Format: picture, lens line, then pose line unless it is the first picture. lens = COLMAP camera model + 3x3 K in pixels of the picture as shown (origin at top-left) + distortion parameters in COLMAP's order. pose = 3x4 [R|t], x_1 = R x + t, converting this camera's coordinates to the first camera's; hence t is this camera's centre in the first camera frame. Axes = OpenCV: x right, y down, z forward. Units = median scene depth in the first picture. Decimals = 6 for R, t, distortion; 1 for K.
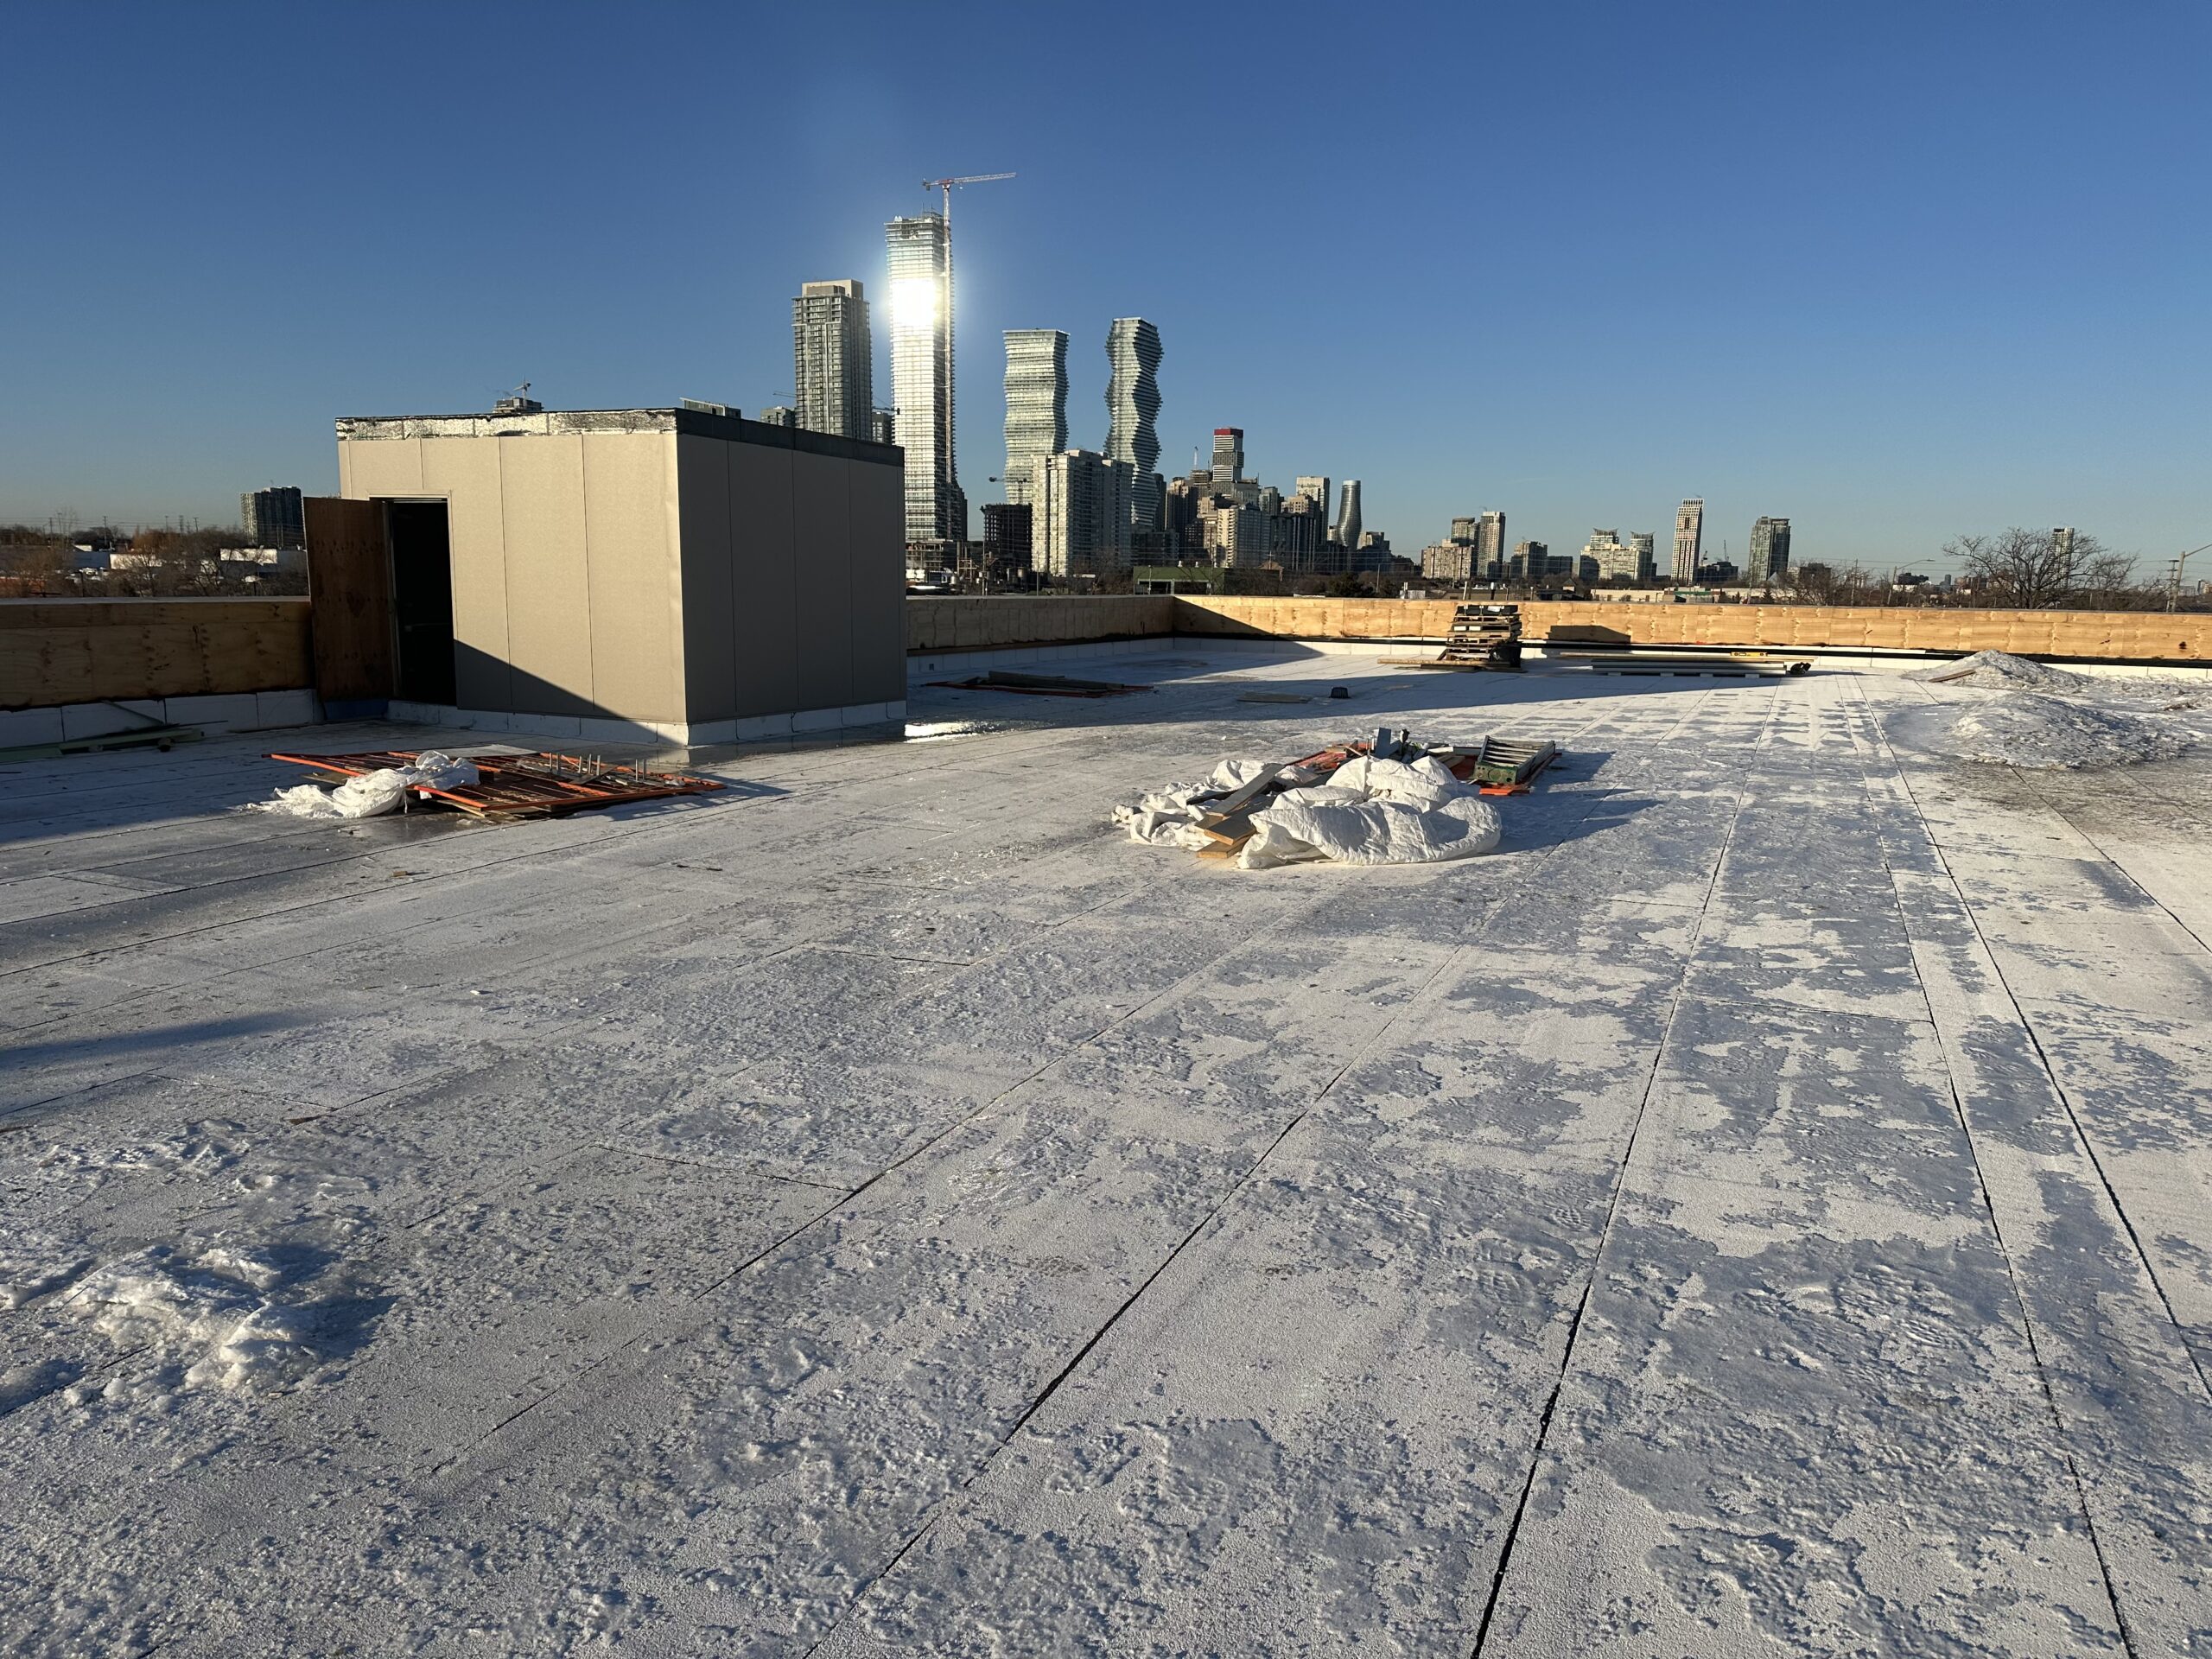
lens RADIAL K [[1515.3, 0, 1106.0], [0, 1515.3, 829.5], [0, 0, 1]] dist [0.140153, -0.203328]
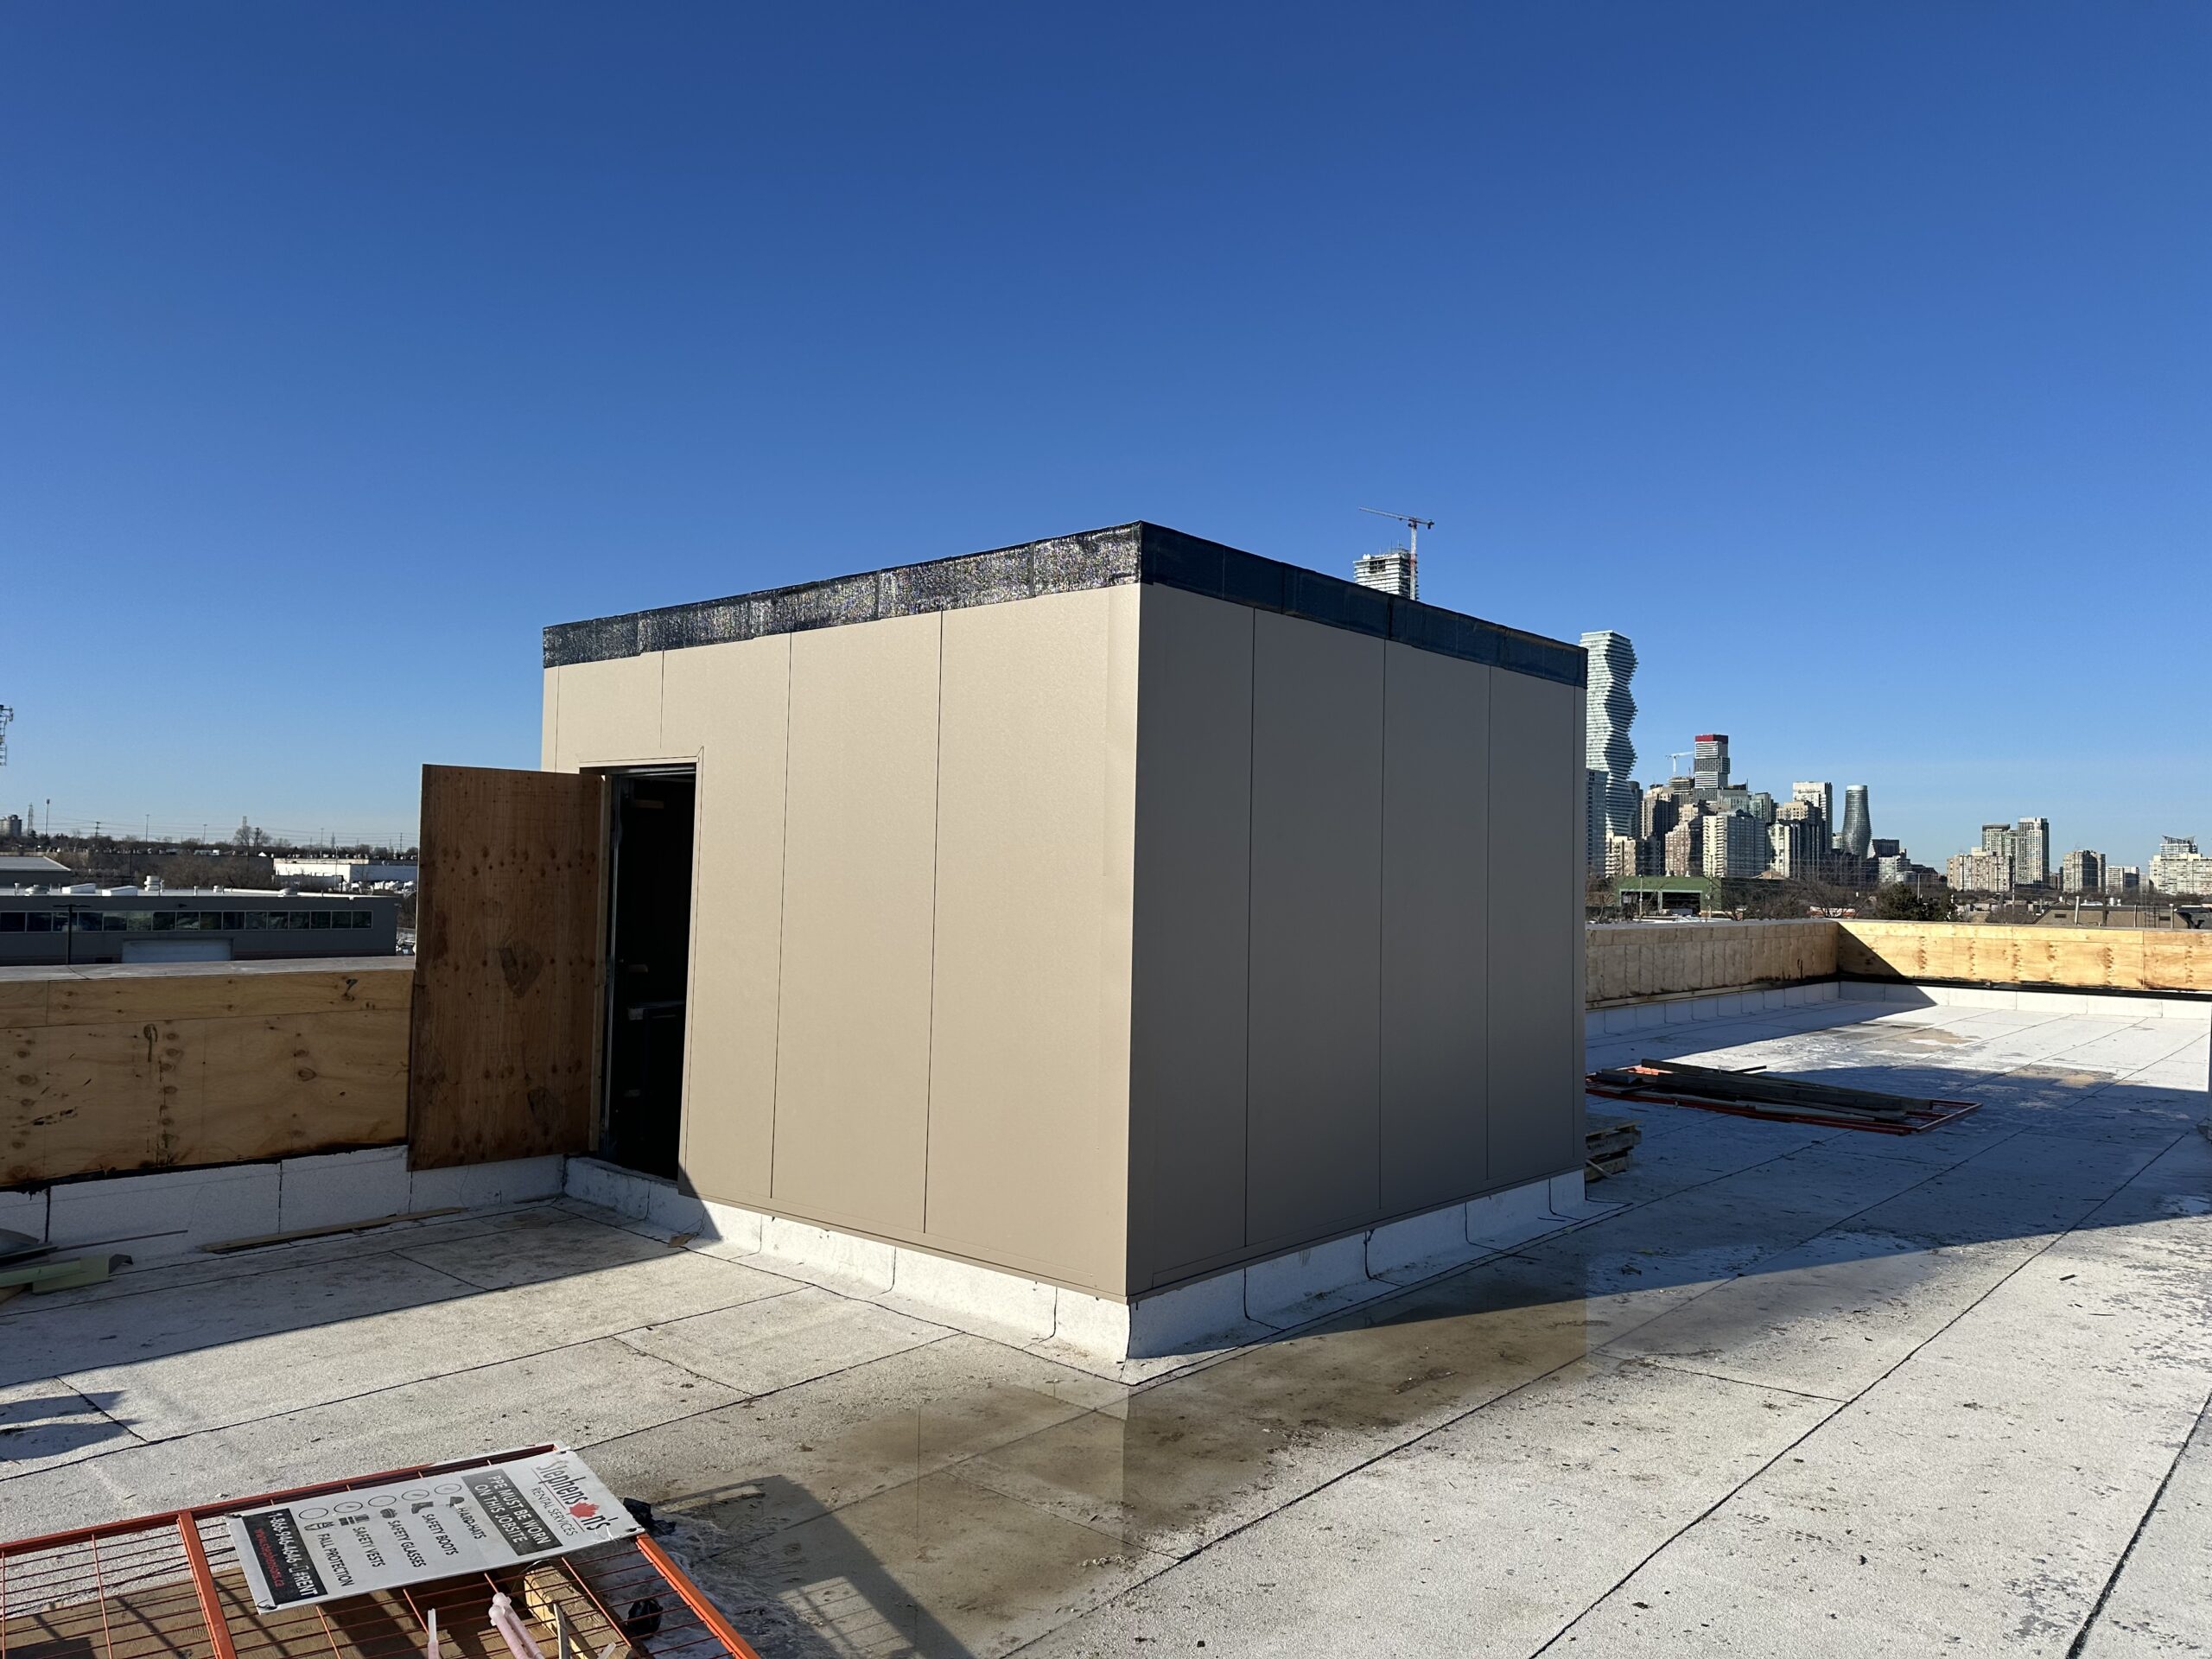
lens RADIAL K [[1515.3, 0, 1106.0], [0, 1515.3, 829.5], [0, 0, 1]] dist [0.140153, -0.203328]
pose [[0.956115, -0.010321, -0.292809, -0.156959], [-0.048458, 0.980046, -0.192775, -0.104838], [0.288956, 0.198504, 0.936536, 0.583864]]
